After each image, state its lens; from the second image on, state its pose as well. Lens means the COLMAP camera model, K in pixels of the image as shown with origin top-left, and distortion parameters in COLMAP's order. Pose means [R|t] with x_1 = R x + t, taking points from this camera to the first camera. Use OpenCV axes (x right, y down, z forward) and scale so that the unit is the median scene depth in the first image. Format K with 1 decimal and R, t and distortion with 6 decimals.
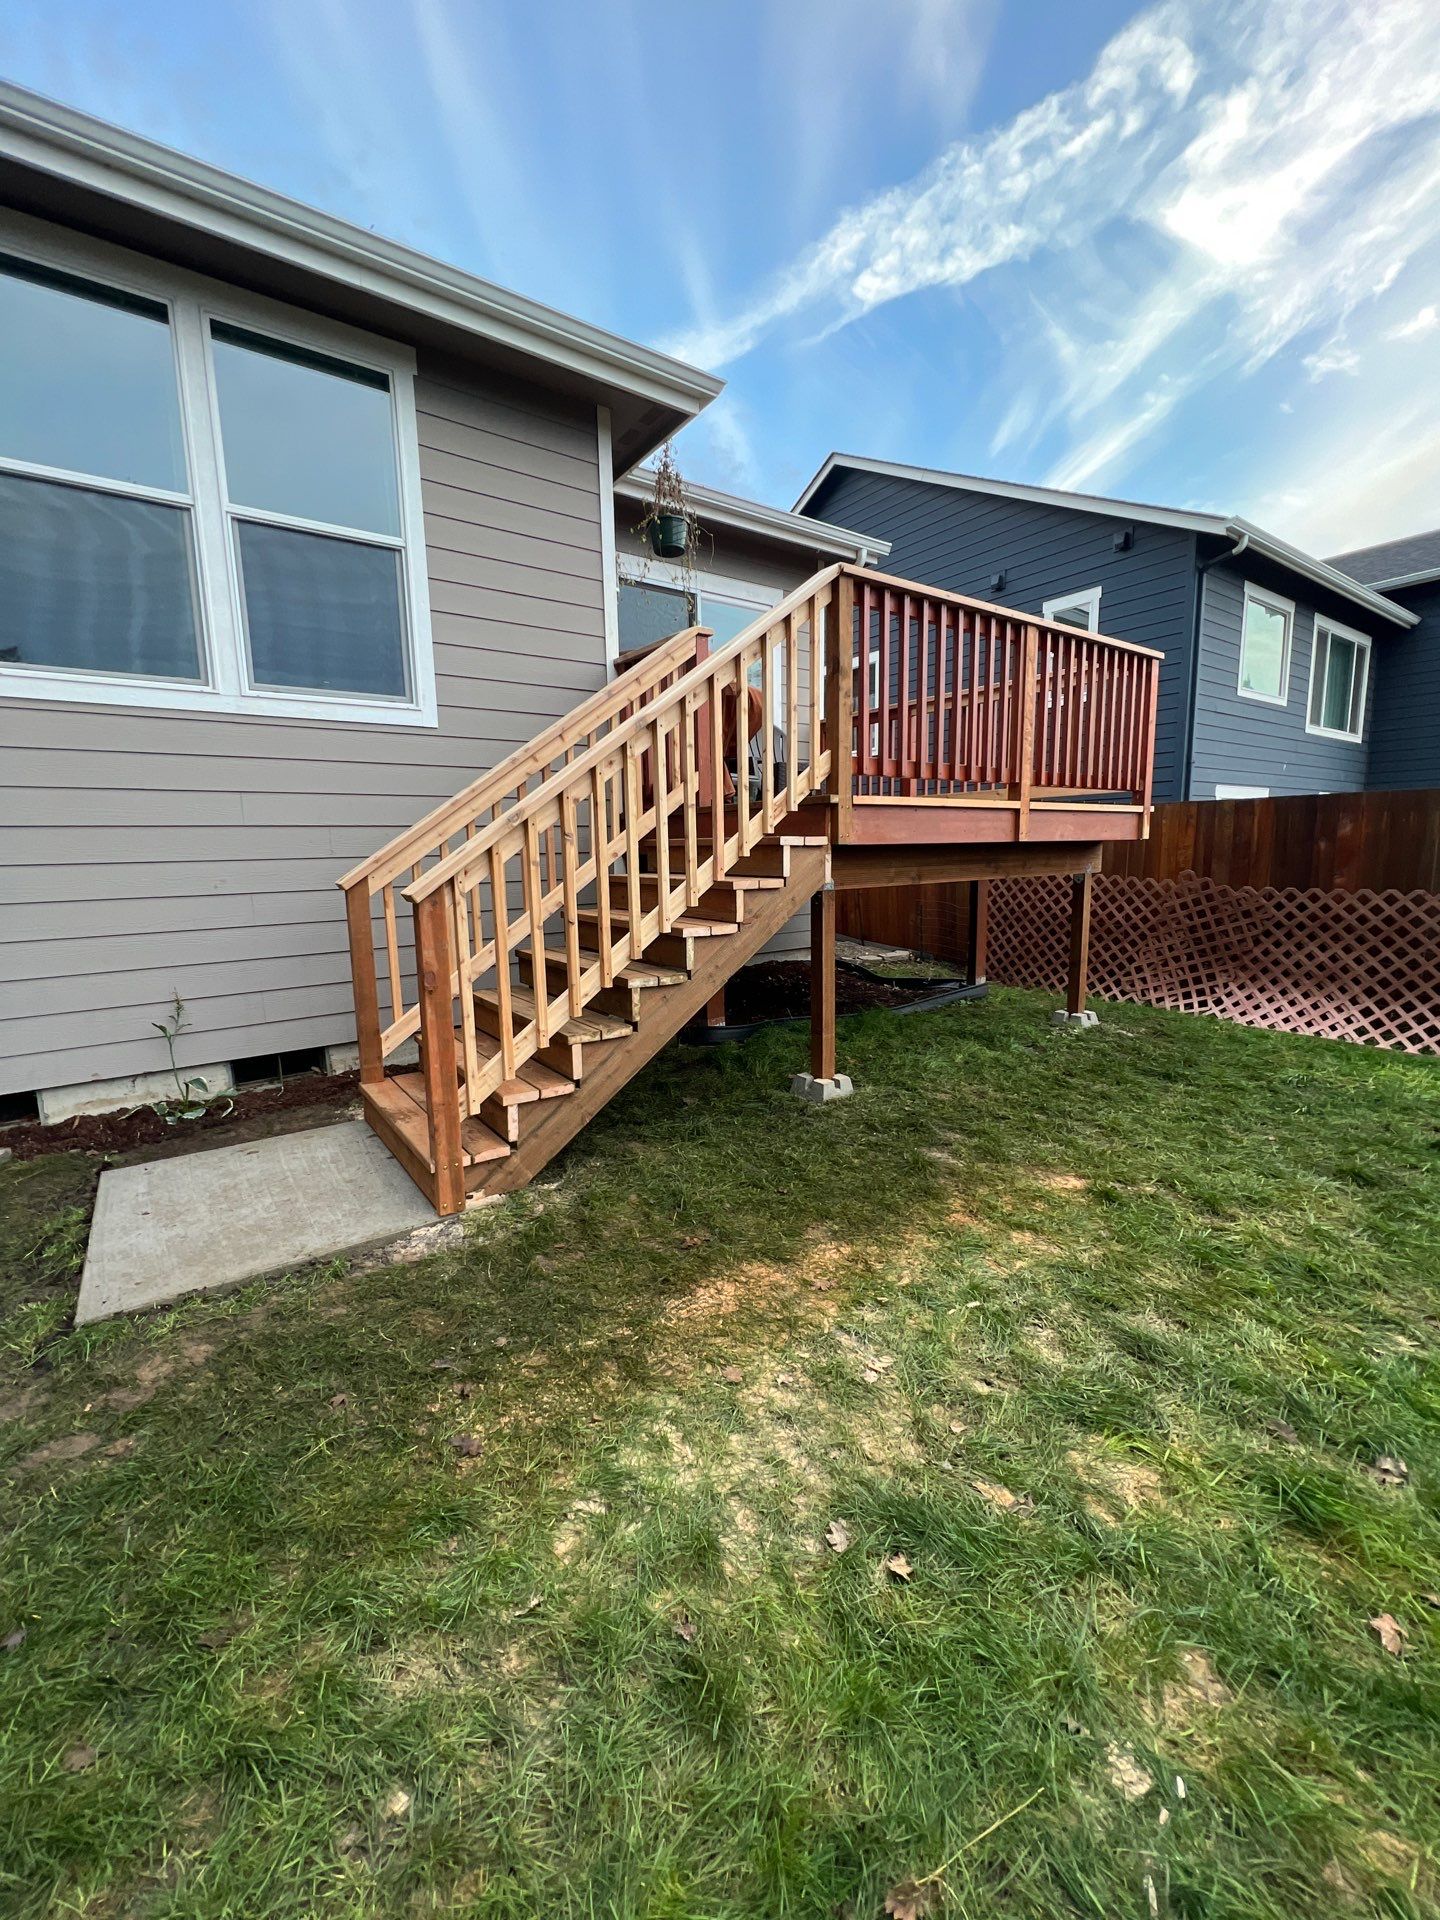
lens RADIAL K [[764.0, 0, 724.9], [0, 764.0, 961.1], [0, 0, 1]] dist [-0.007076, -0.000097]
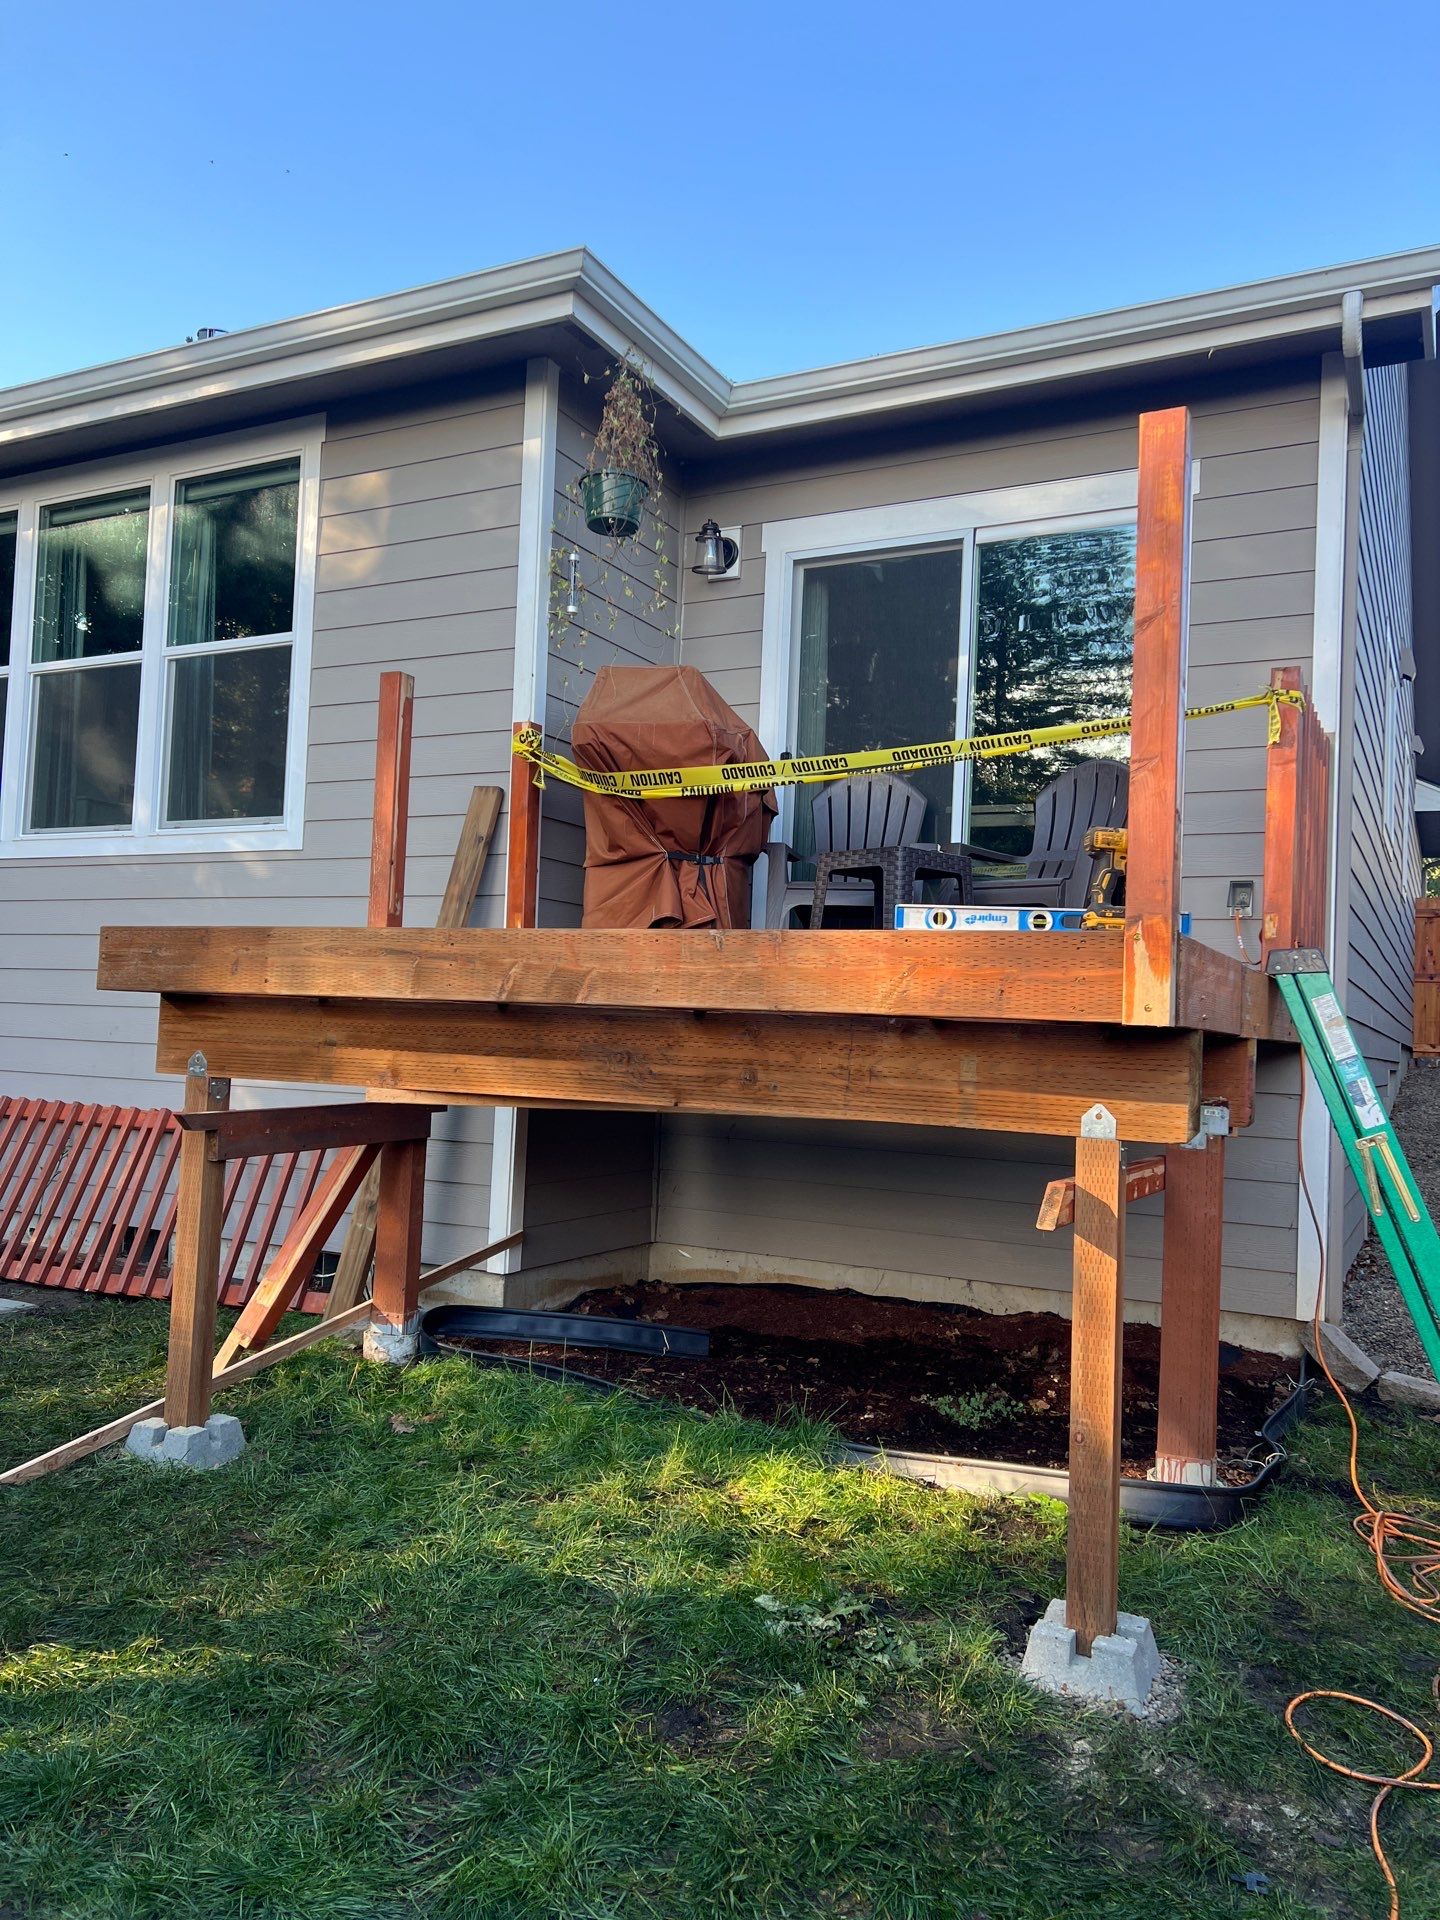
lens RADIAL K [[1434.6, 0, 720.0], [0, 1434.6, 960.0], [0, 0, 1]] dist [0.109193, -0.145772]
pose [[0.451161, -0.009872, -0.892388, 0.906178], [-0.180056, 0.978369, -0.101853, -0.097338], [0.874090, 0.206632, 0.439624, 0.596982]]
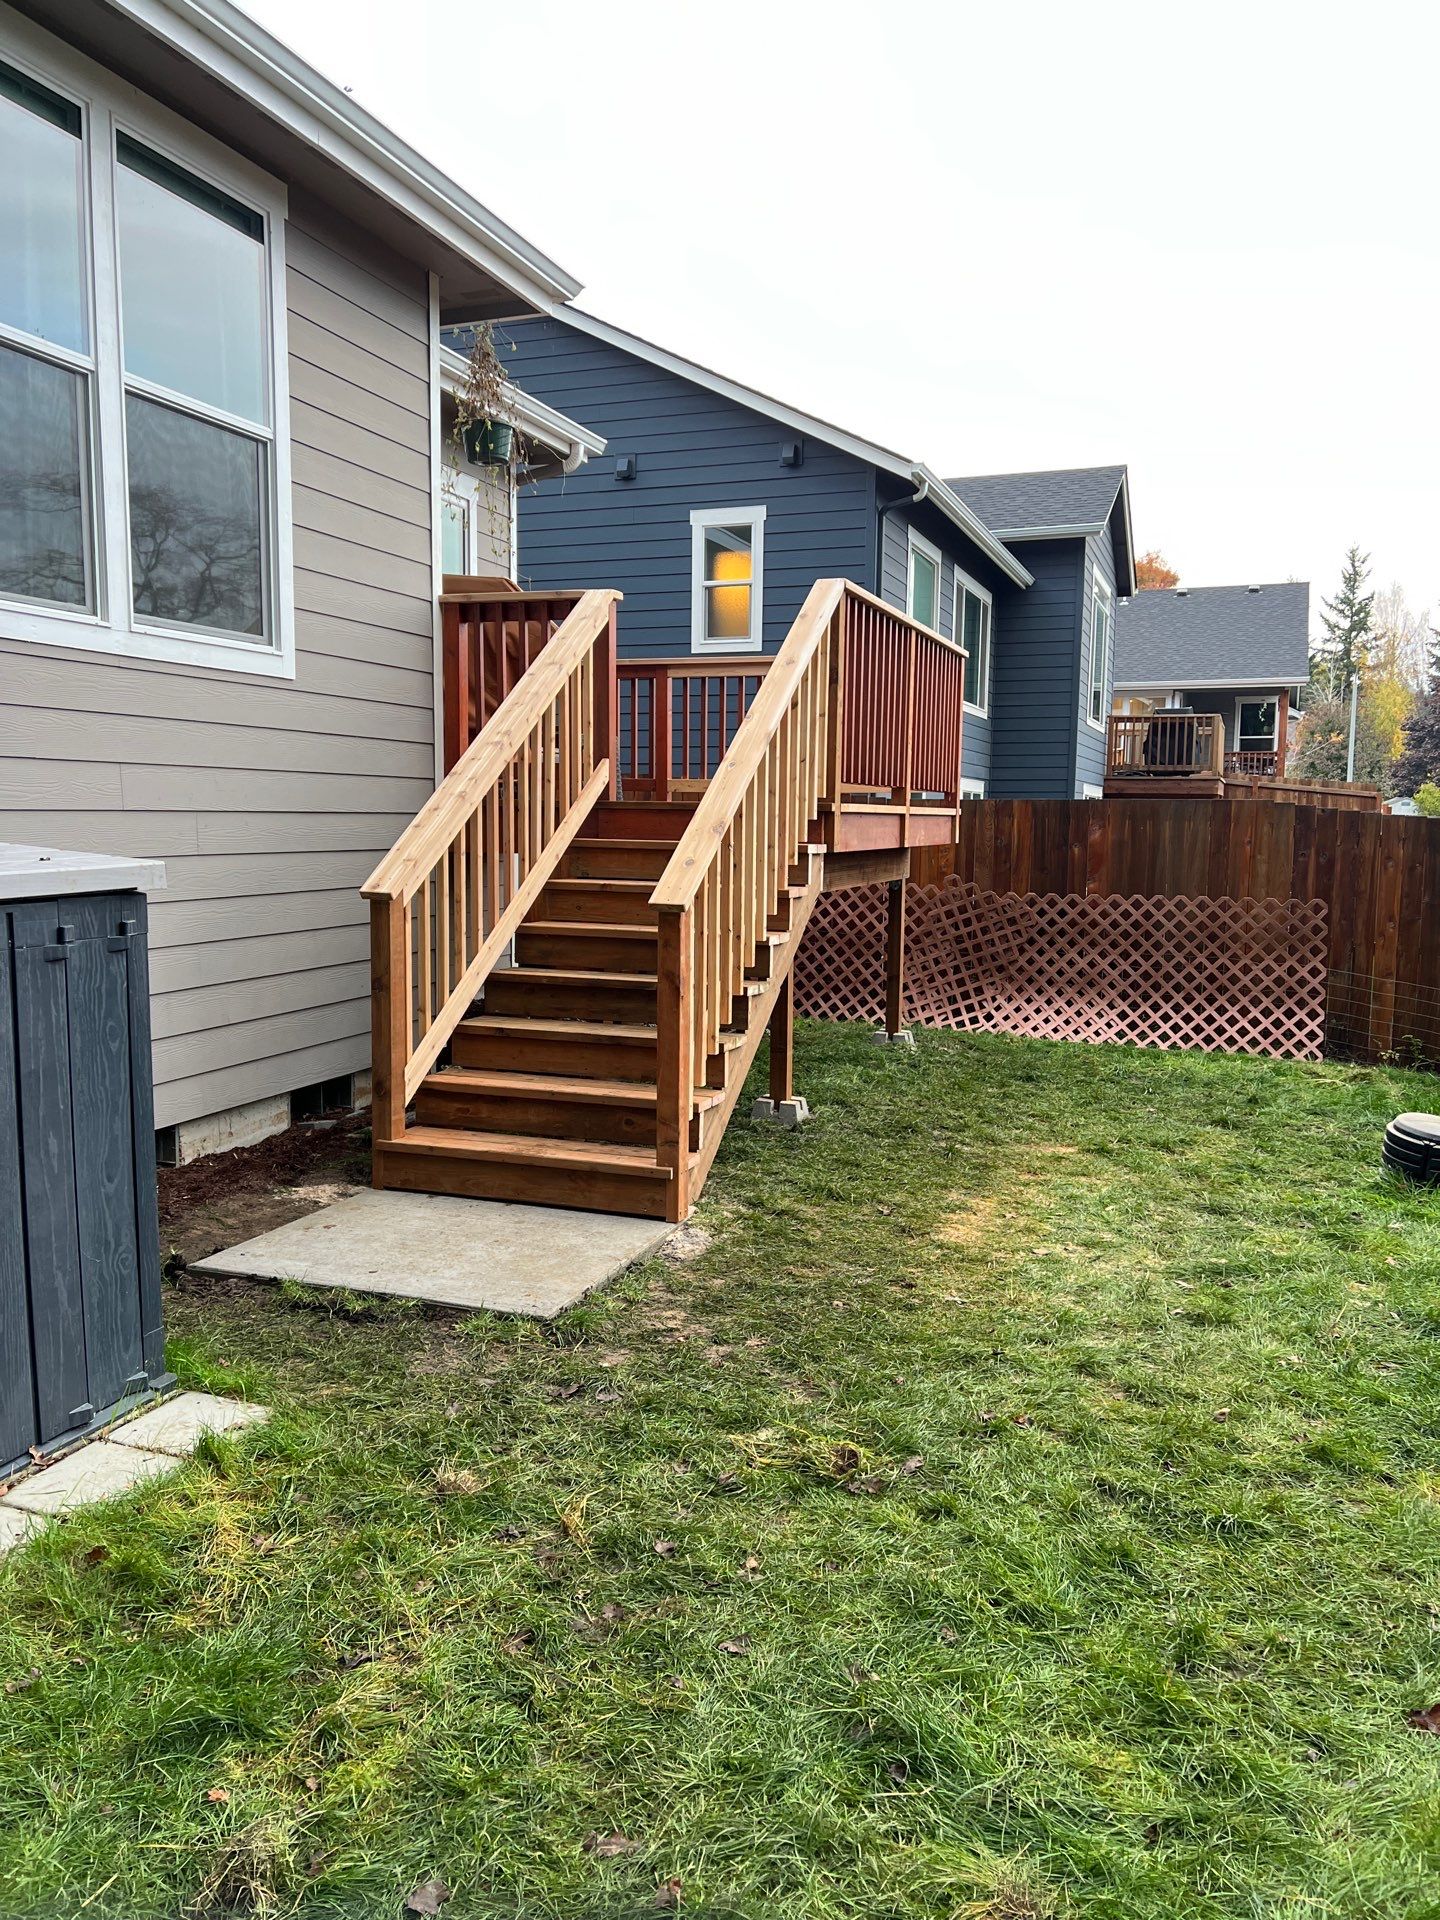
lens RADIAL K [[1422.7, 0, 719.7], [0, 1422.7, 966.4], [0, 0, 1]] dist [0.070571, -0.099914]
pose [[0.832731, -0.030376, 0.552843, -0.646889], [0.054767, 0.998116, -0.027651, 0.024828], [-0.550962, 0.053304, 0.832826, -0.292256]]
